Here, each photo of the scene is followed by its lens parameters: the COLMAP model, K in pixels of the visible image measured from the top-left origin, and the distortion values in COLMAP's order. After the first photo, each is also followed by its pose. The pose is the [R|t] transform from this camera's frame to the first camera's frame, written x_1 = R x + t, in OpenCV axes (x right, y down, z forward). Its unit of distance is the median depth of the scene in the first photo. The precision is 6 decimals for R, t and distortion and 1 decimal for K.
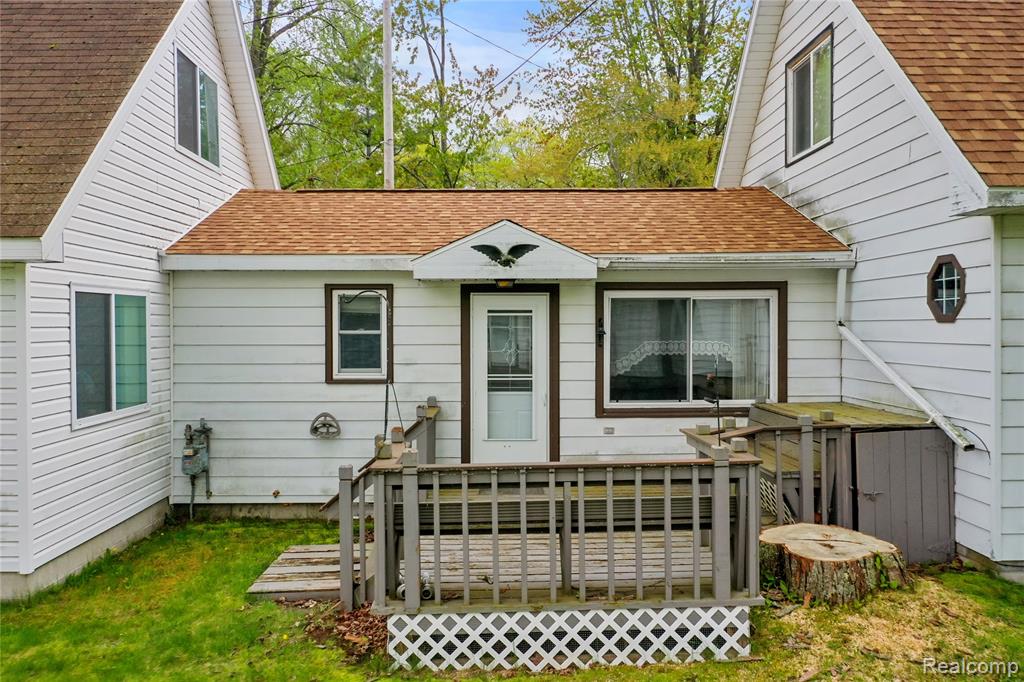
lens RADIAL K [[802.0, 0, 512.0], [0, 802.0, 341.0], [0, 0, 1]] dist [-0.008069, 0.000168]
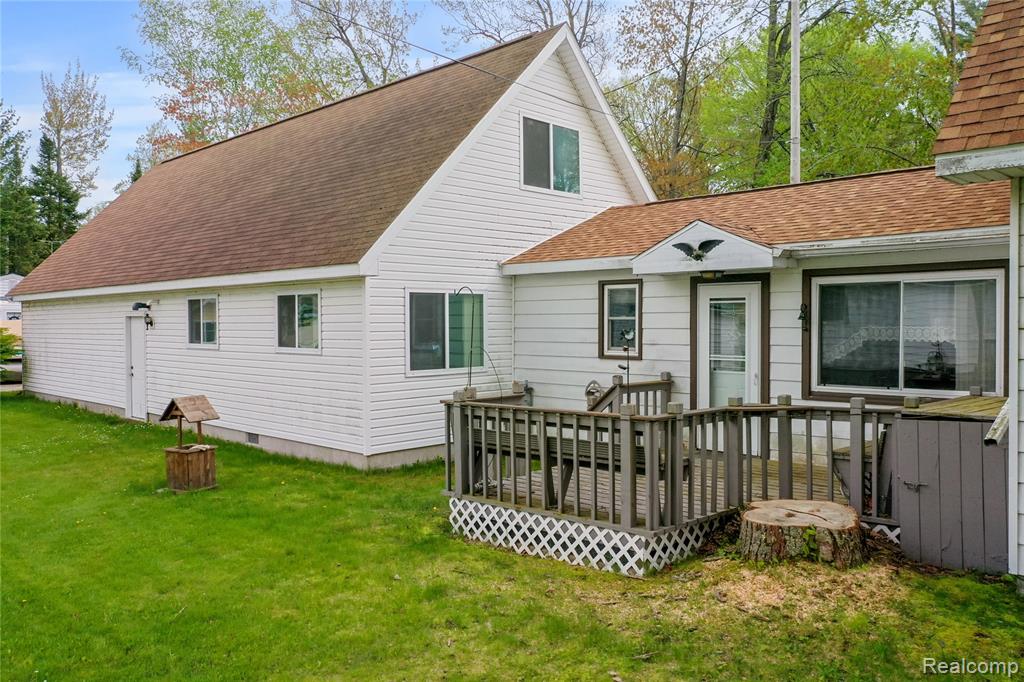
lens RADIAL K [[802.0, 0, 512.0], [0, 802.0, 341.0], [0, 0, 1]] dist [-0.008069, 0.000168]
pose [[0.701765, 0.016663, -0.712213, 0.629208], [-0.012194, 0.999861, 0.011378, 0.013306], [0.712304, 0.000700, 0.701871, -0.001341]]
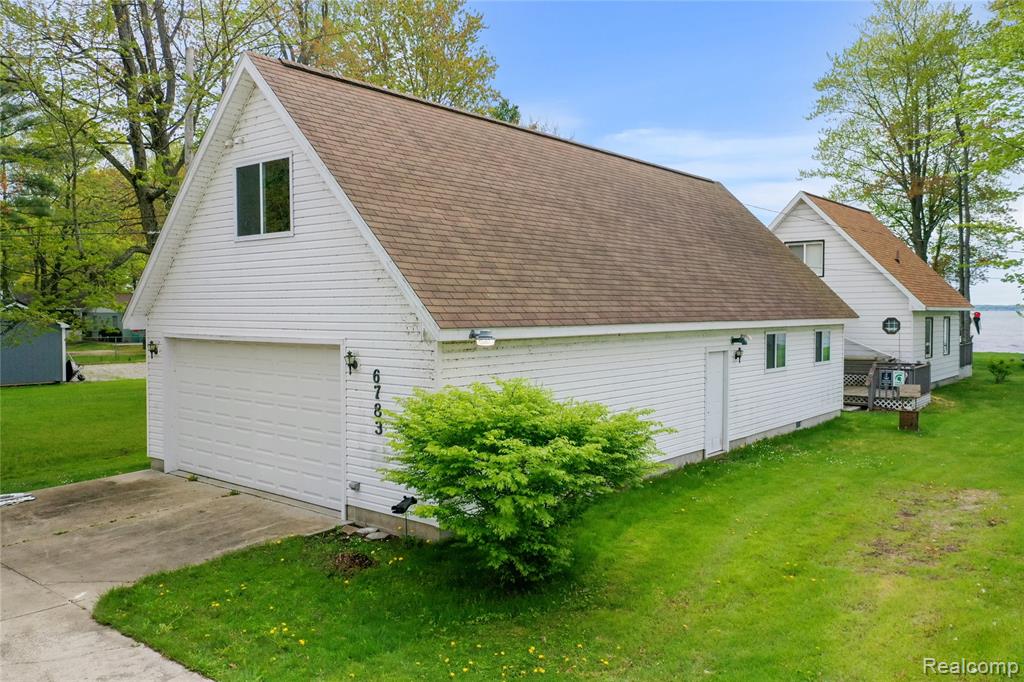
lens RADIAL K [[802.0, 0, 512.0], [0, 802.0, 341.0], [0, 0, 1]] dist [-0.008069, 0.000168]
pose [[0.658717, -0.022421, 0.752057, -5.711295], [0.005305, 0.999669, 0.025157, -0.154555], [-0.752372, -0.012582, 0.658618, -0.321906]]
